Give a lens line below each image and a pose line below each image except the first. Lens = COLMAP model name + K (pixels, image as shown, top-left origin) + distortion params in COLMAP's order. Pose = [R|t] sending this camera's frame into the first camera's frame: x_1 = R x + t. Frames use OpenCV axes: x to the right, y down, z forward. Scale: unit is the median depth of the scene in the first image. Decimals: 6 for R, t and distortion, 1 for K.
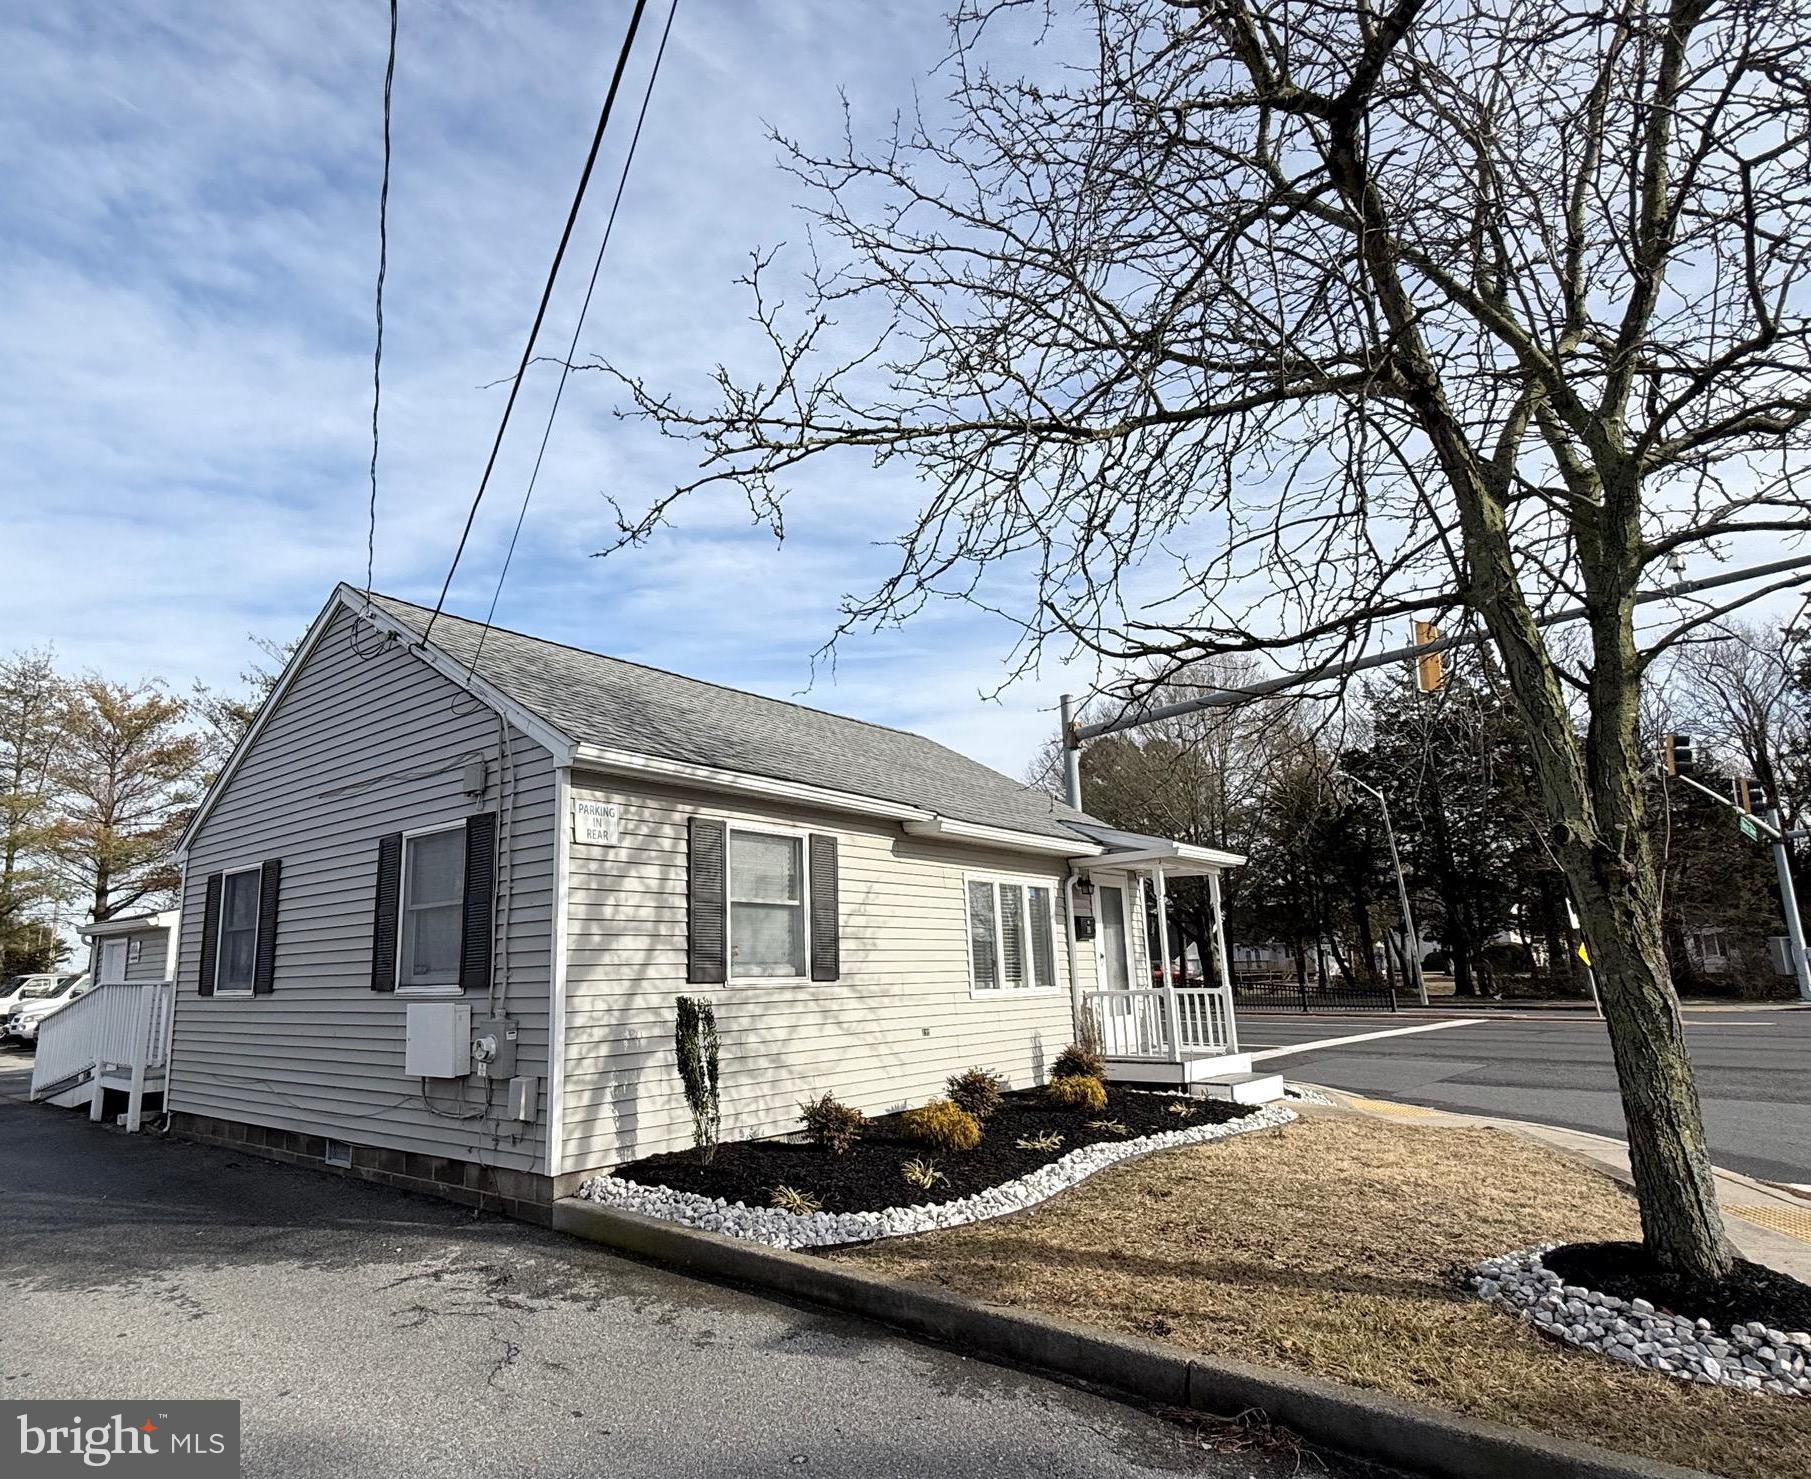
lens RADIAL K [[1051.5, 0, 782.7], [0, 1051.5, 759.9], [0, 0, 1]] dist [-0.002797, 0.001727]
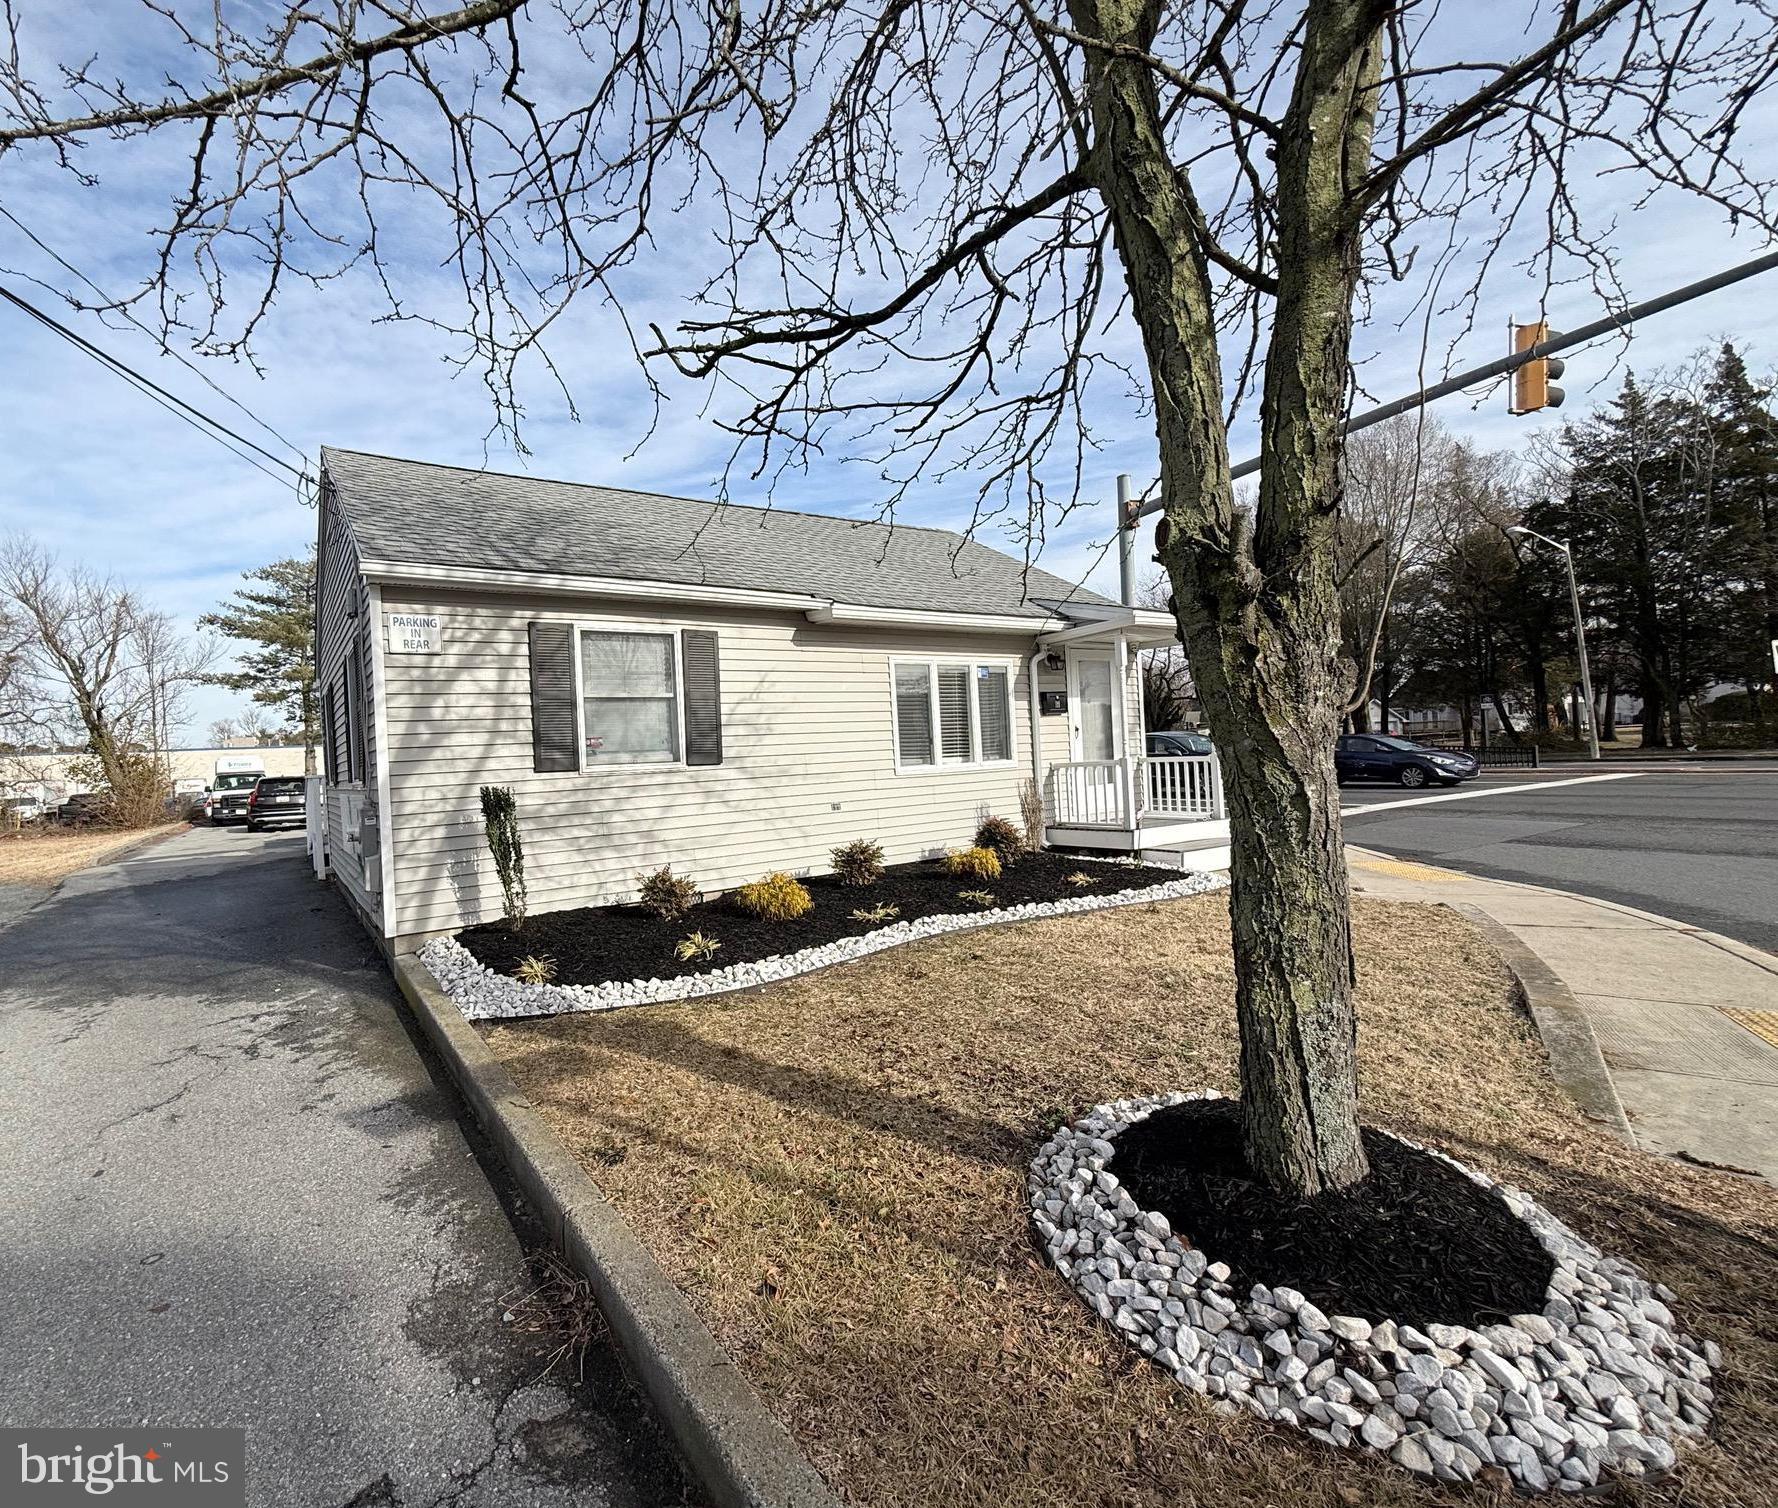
lens RADIAL K [[814.1, 0, 757.8], [0, 814.1, 761.0], [0, 0, 1]] dist [-0.000980, 0.001093]
pose [[0.955628, -0.029029, -0.293142, 0.362897], [0.090380, 0.976030, 0.197983, 0.047788], [0.280368, -0.215692, 0.935345, 0.245054]]
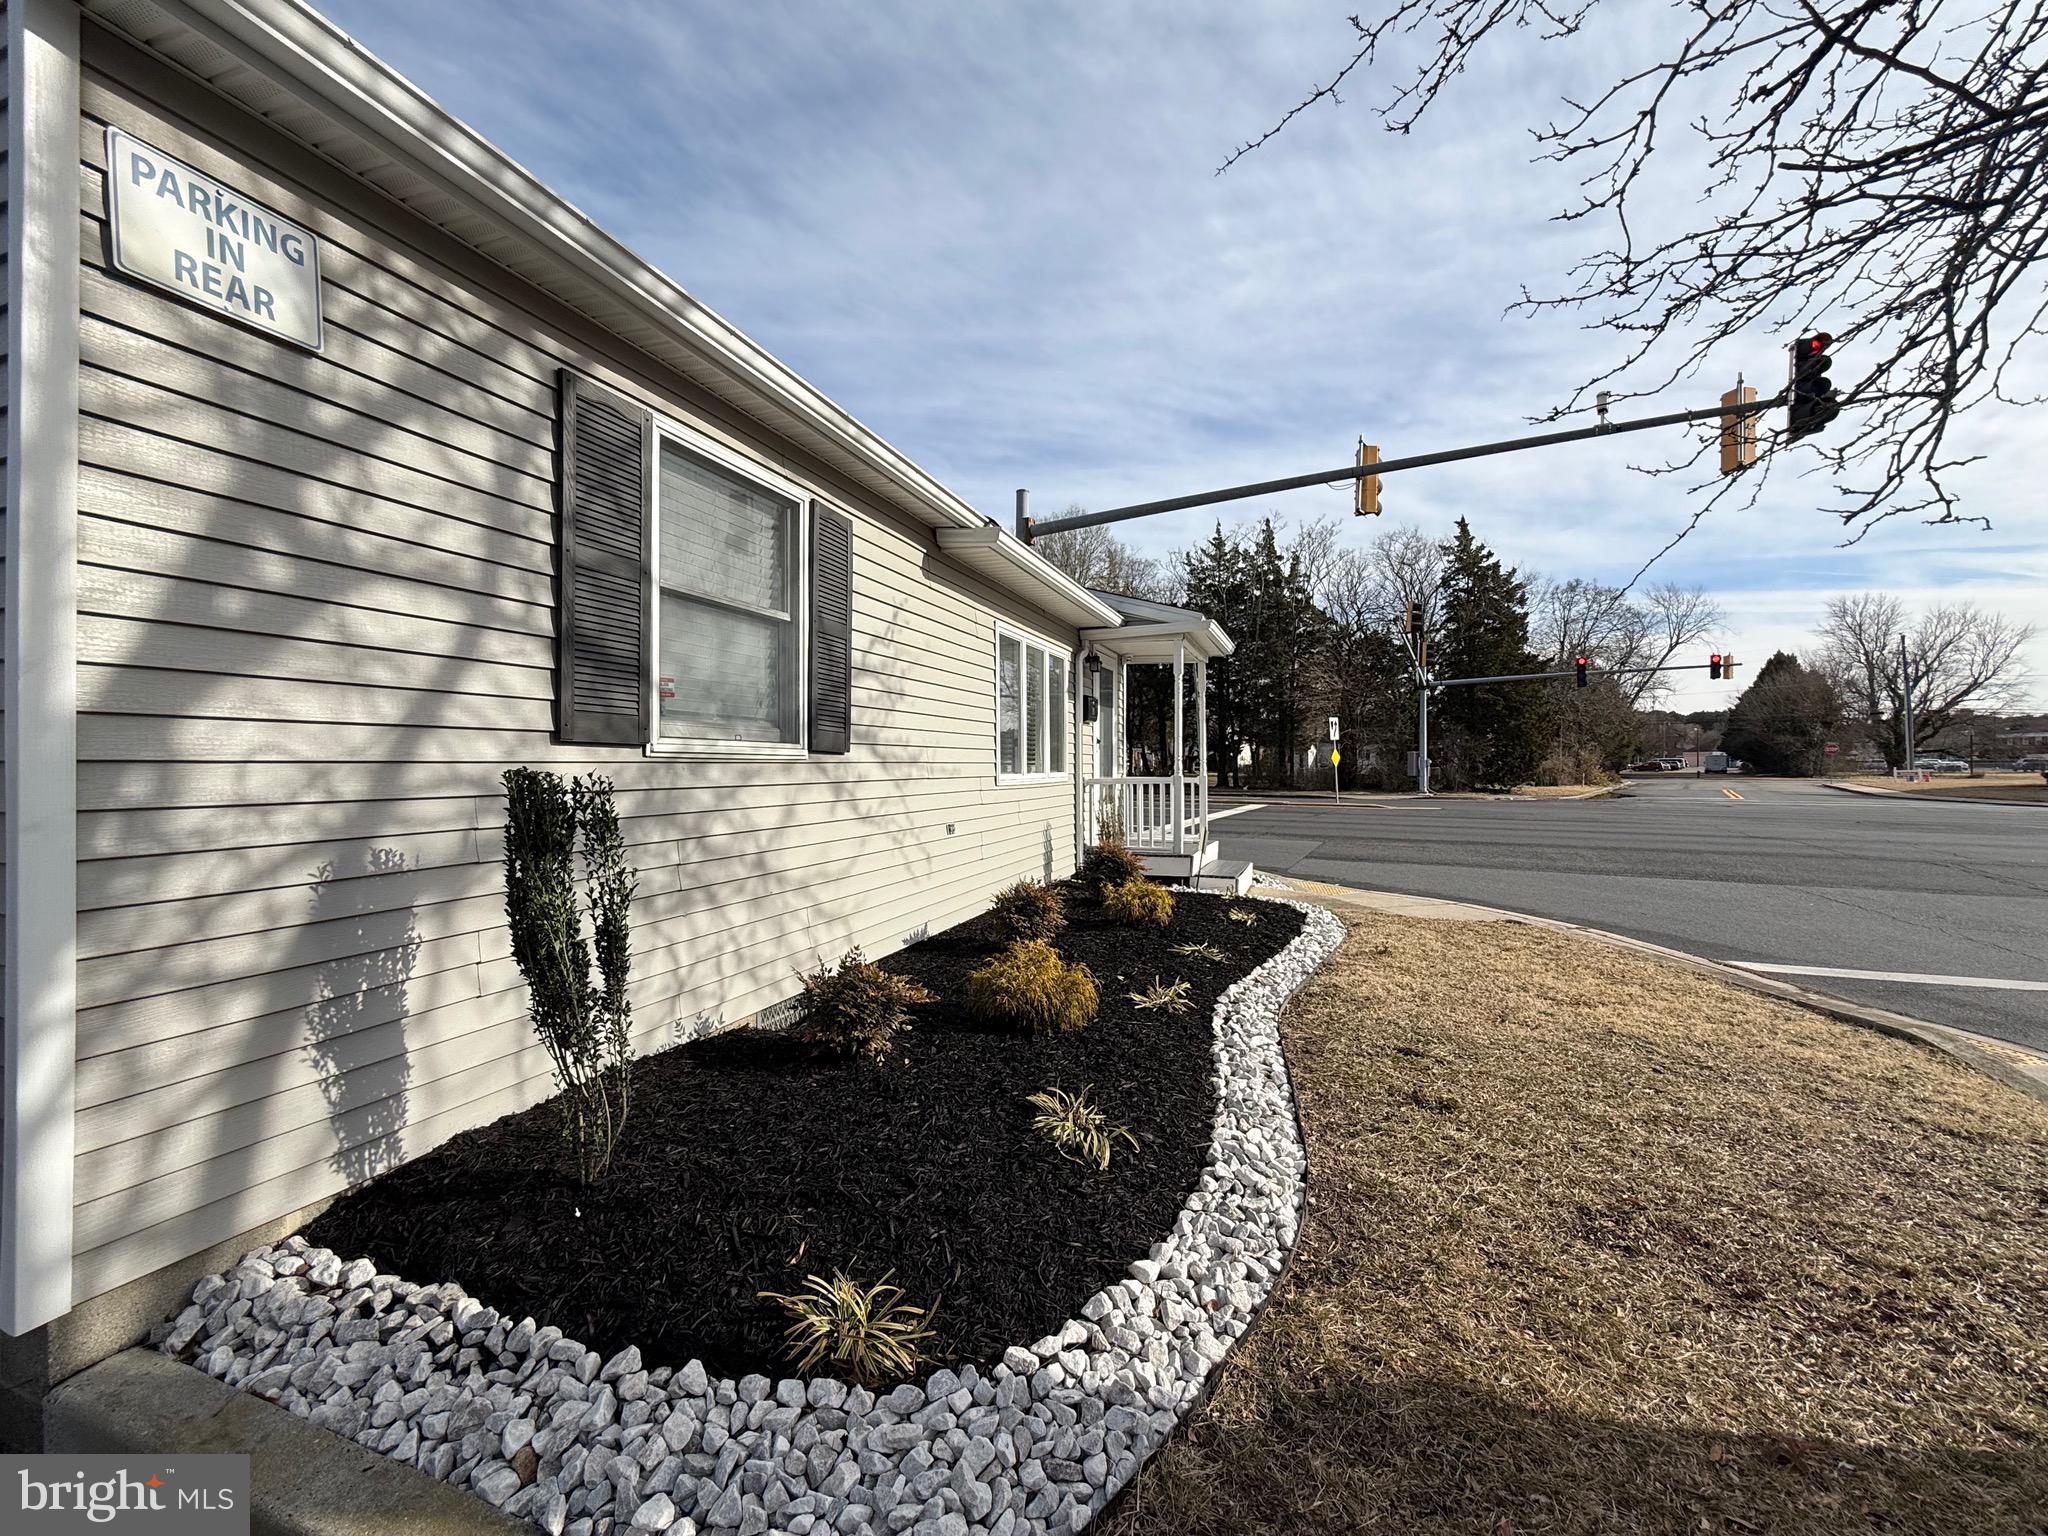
lens RADIAL K [[814.9, 0, 1024.1], [0, 814.9, 767.4], [0, 0, 1]] dist [0.000800, -0.000327]
pose [[0.927267, 0.019515, 0.373892, -0.032346], [-0.093674, 0.978971, 0.181219, 0.131539], [-0.362493, -0.203062, 0.909596, 0.568957]]
